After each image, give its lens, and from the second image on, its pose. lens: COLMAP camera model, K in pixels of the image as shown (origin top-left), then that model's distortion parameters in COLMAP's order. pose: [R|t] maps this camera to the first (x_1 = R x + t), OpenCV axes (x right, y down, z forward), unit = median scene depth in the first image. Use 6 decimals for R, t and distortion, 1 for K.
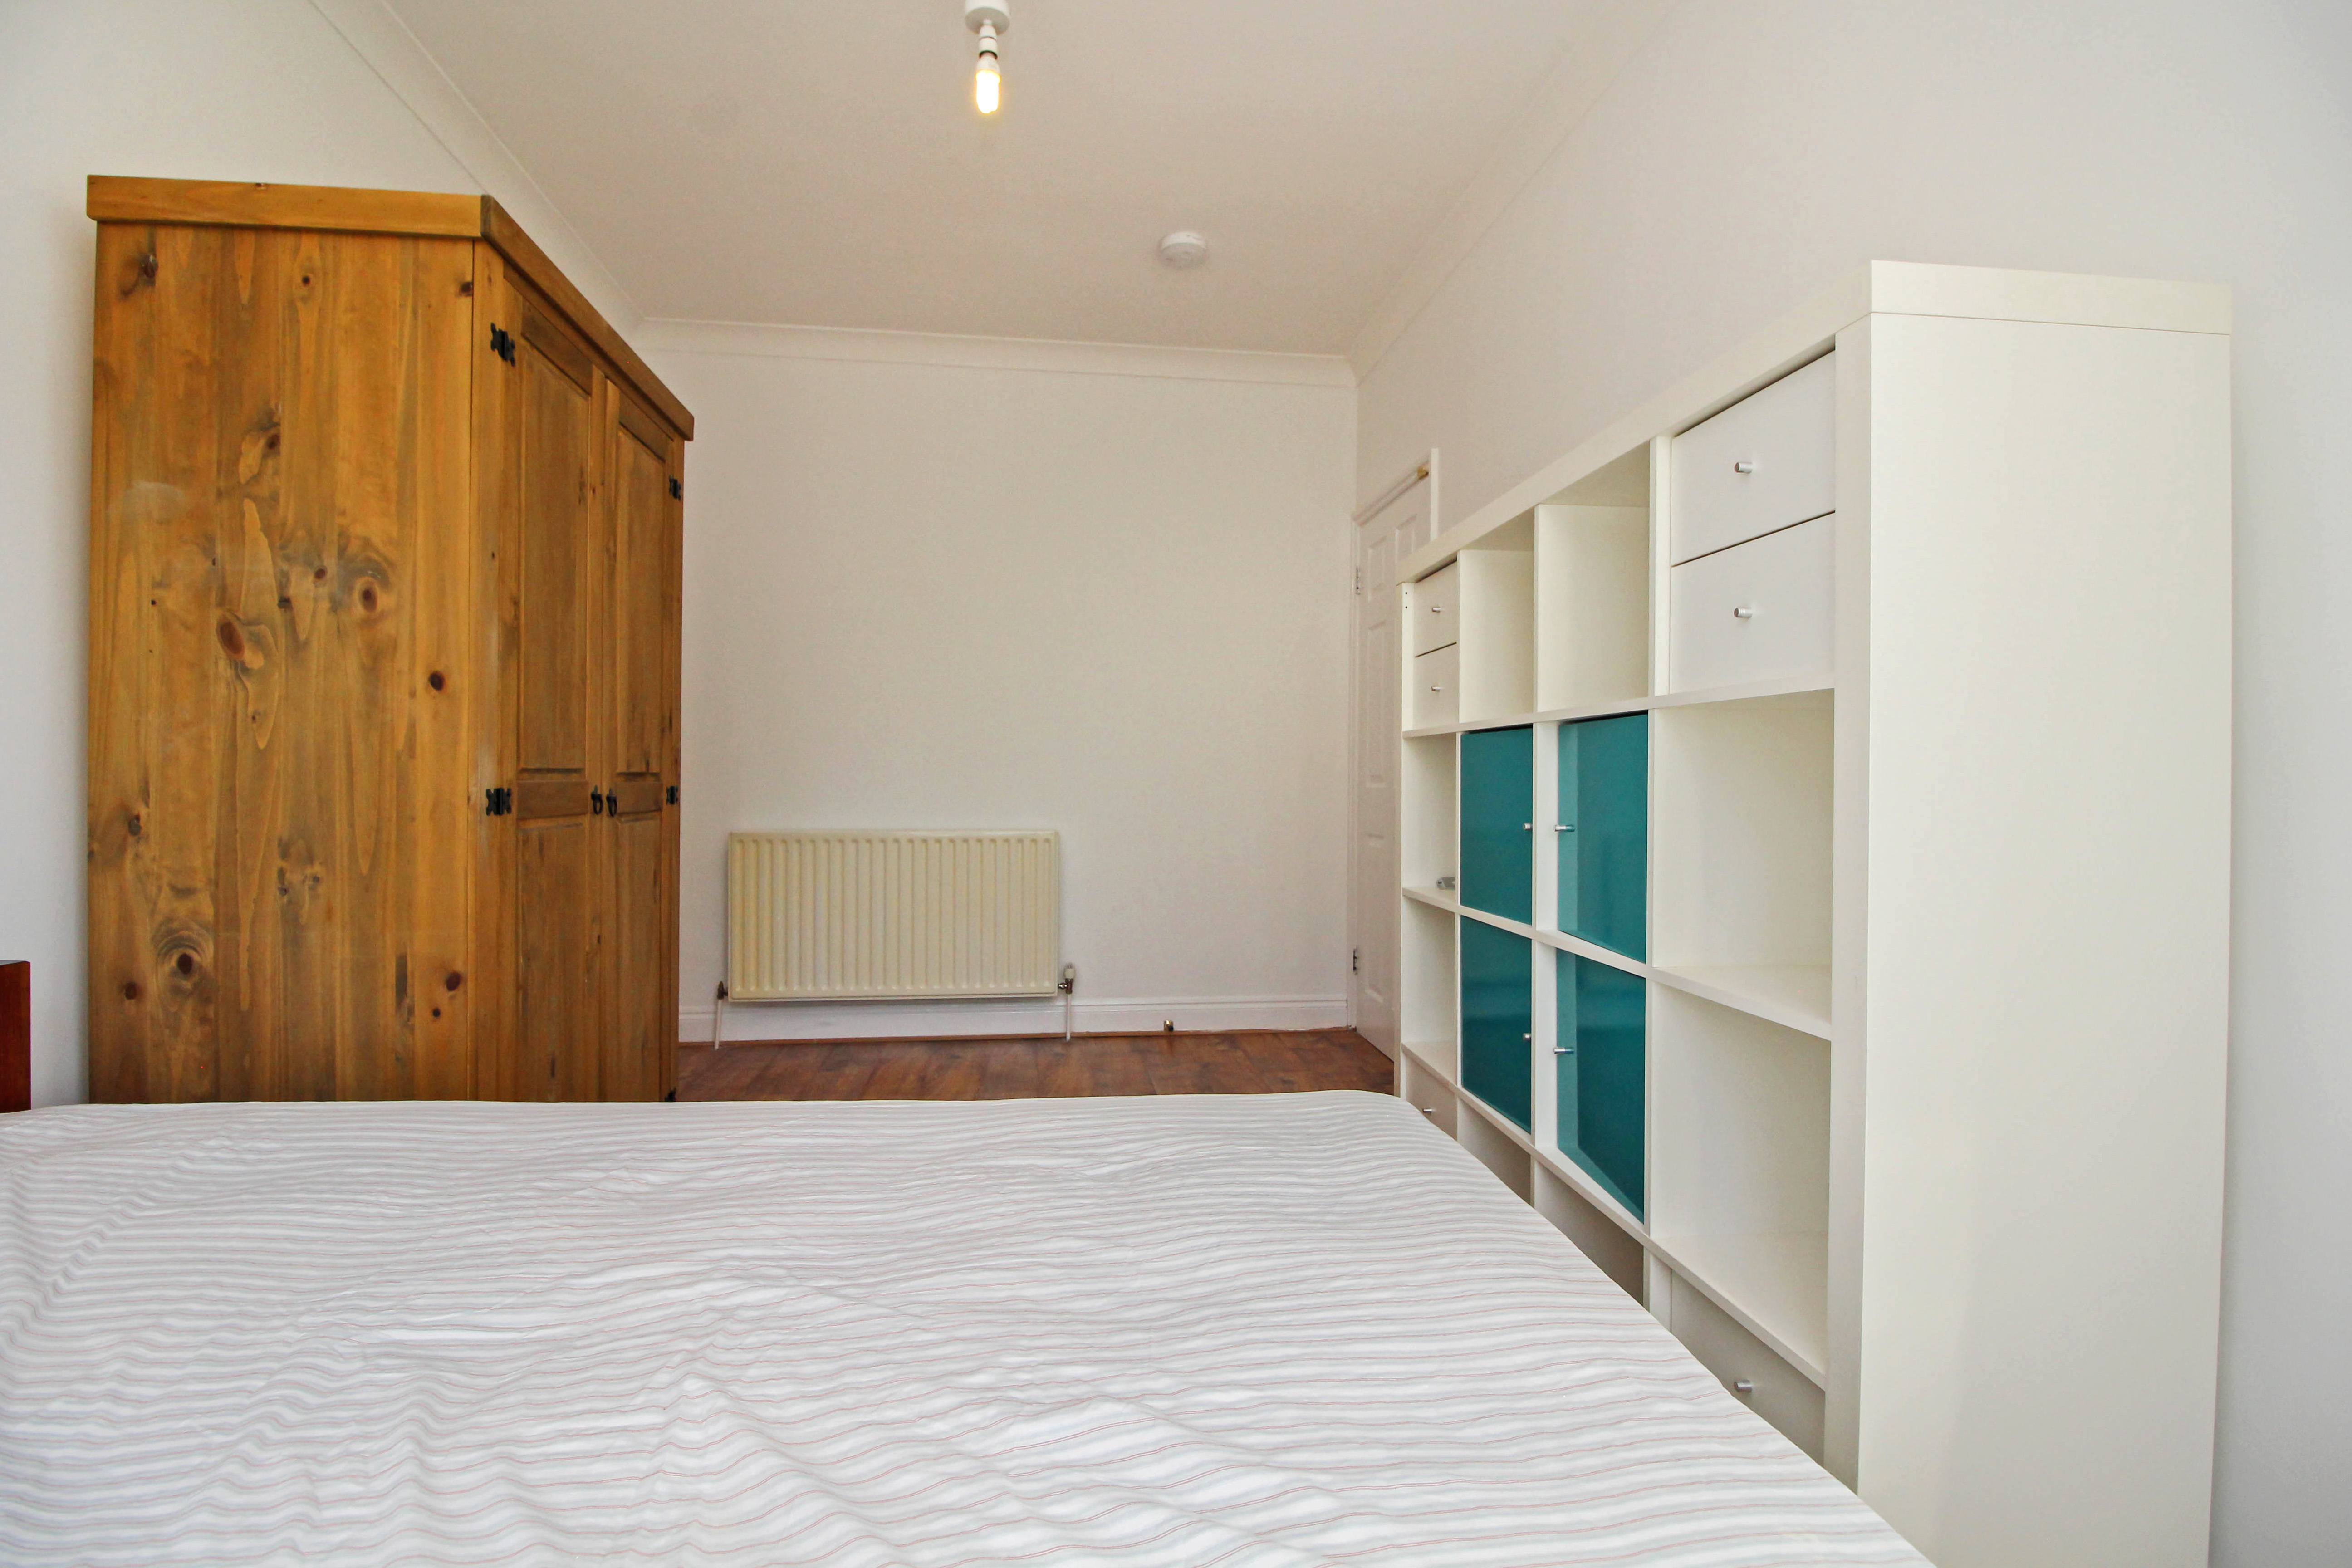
lens RADIAL K [[1128.3, 0, 1176.0], [0, 1128.3, 784.0], [0, 0, 1]] dist [-0.001244, -0.000590]
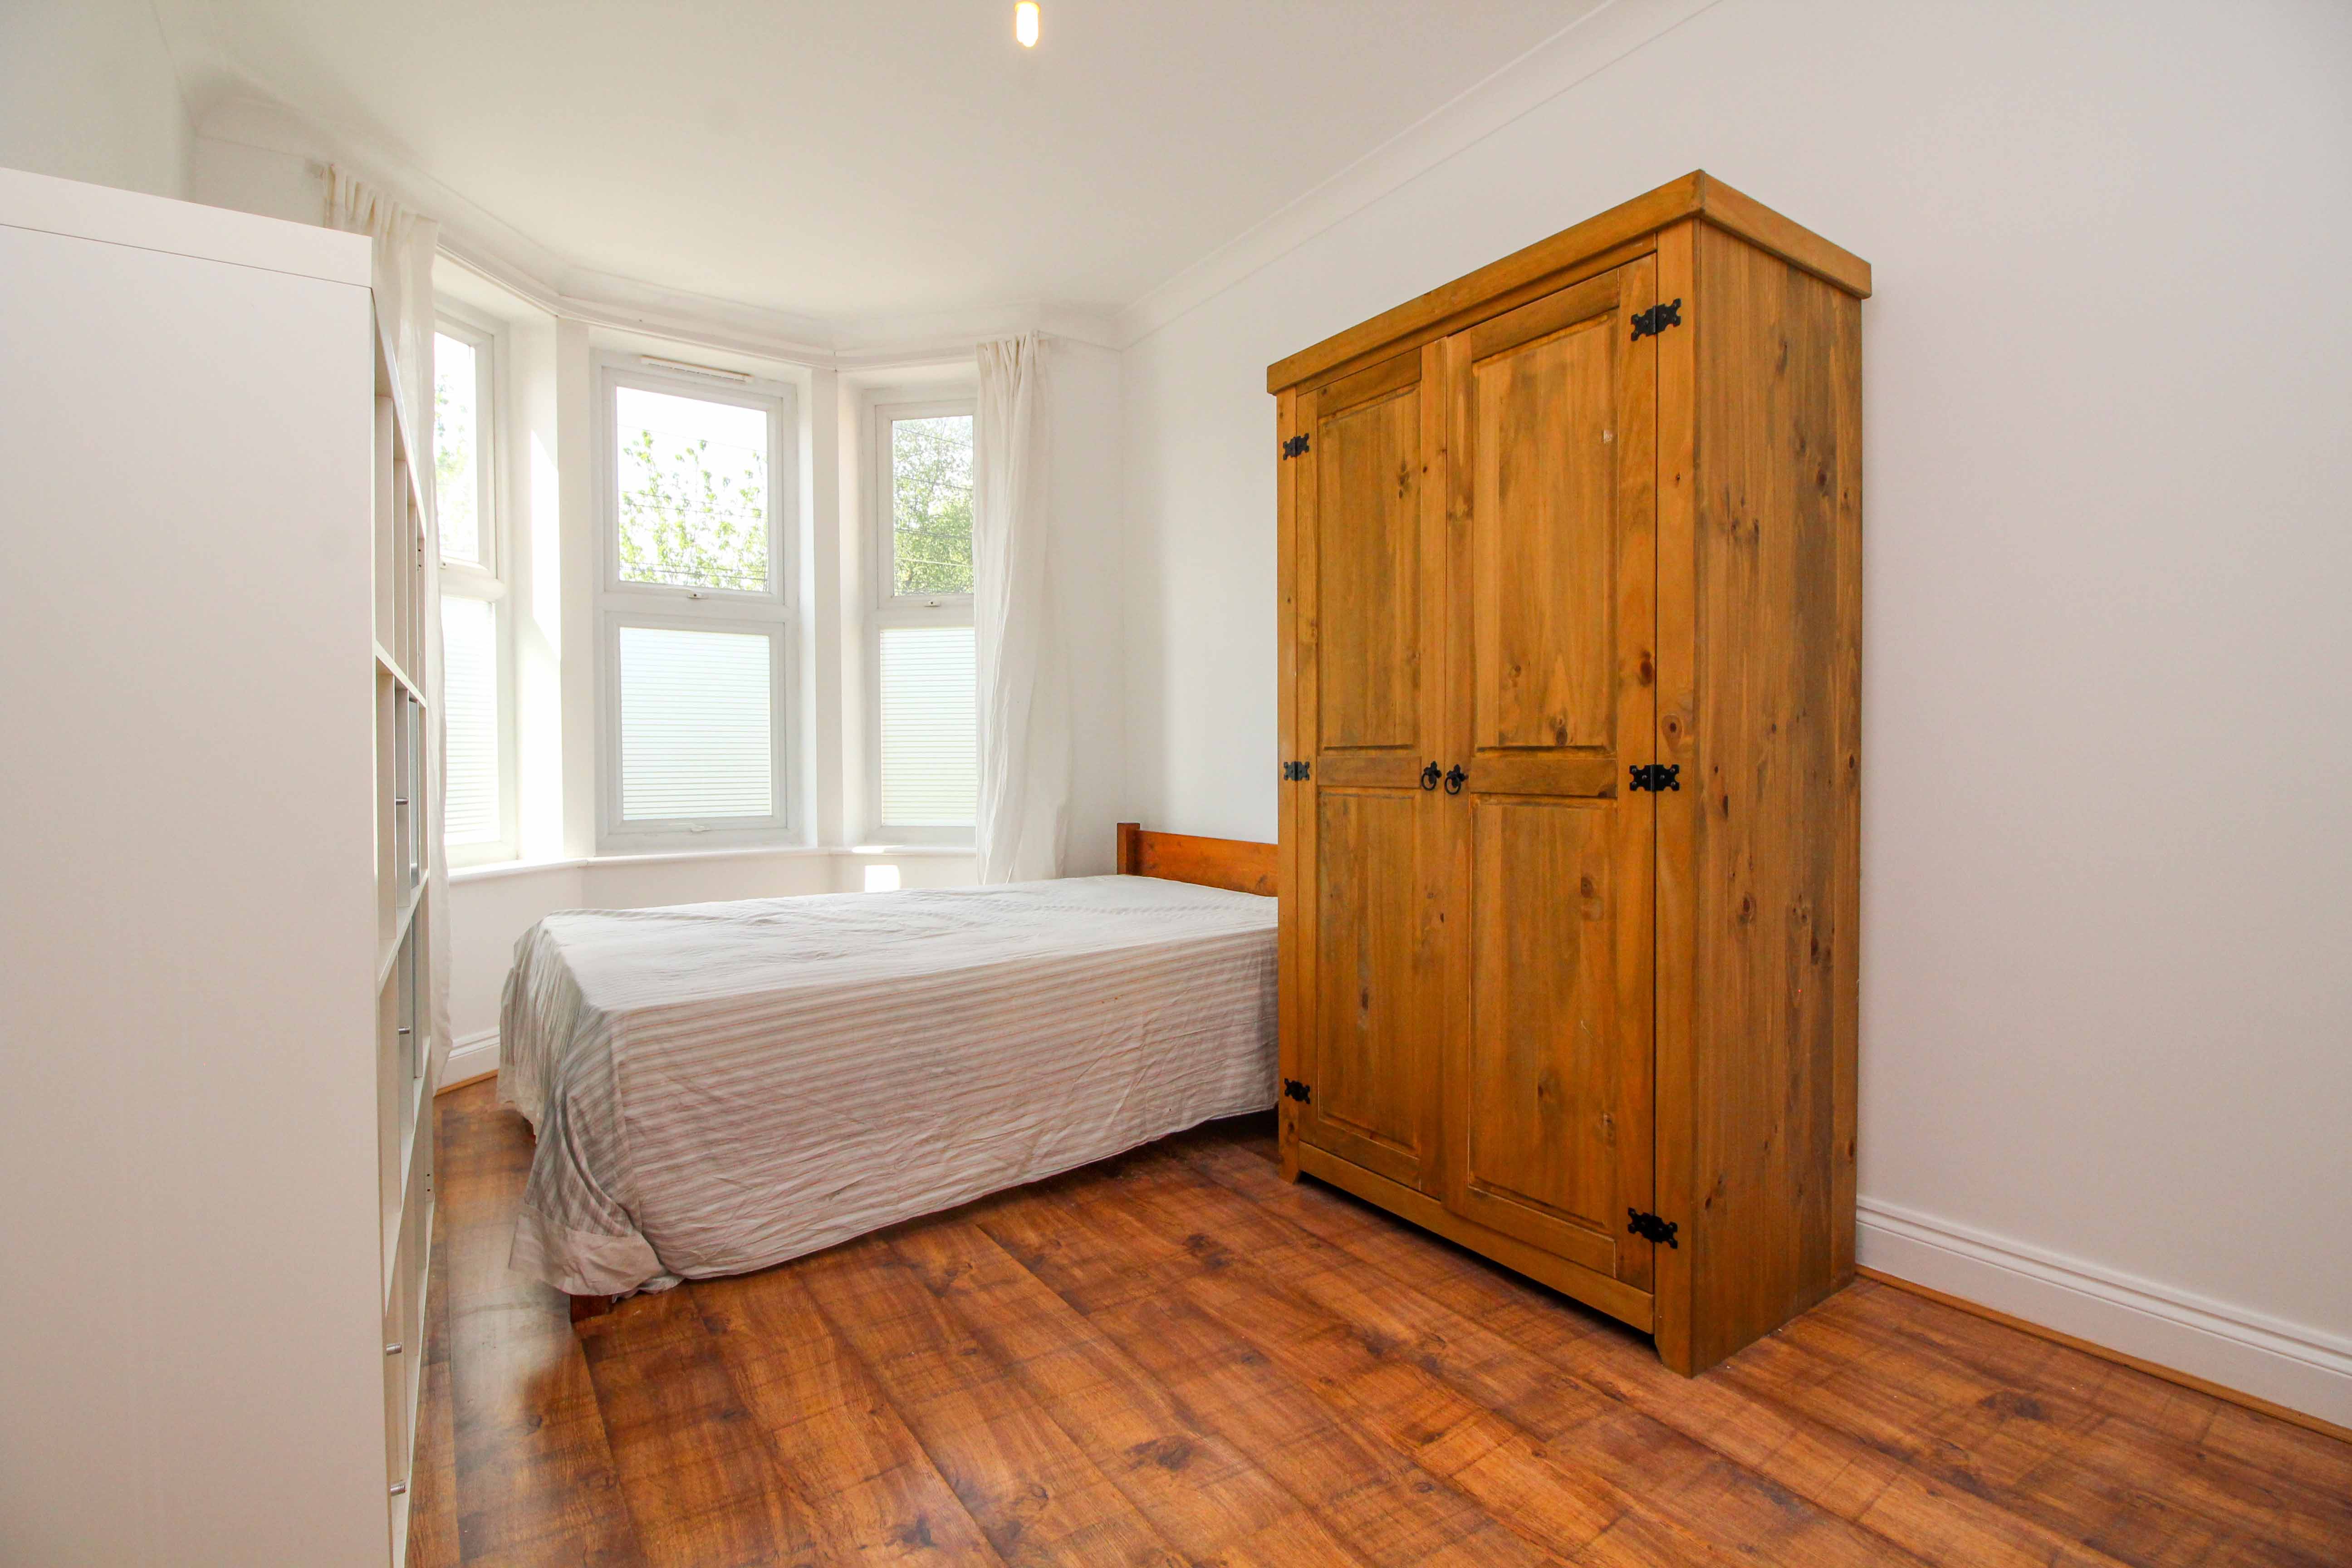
lens RADIAL K [[1128.3, 0, 1176.0], [0, 1128.3, 784.0], [0, 0, 1]] dist [-0.001244, -0.000590]
pose [[-0.114677, 0.009650, -0.993356, 0.512327], [-0.004833, 0.999936, 0.010272, 0.014078], [0.993391, 0.005978, -0.114622, 0.909481]]
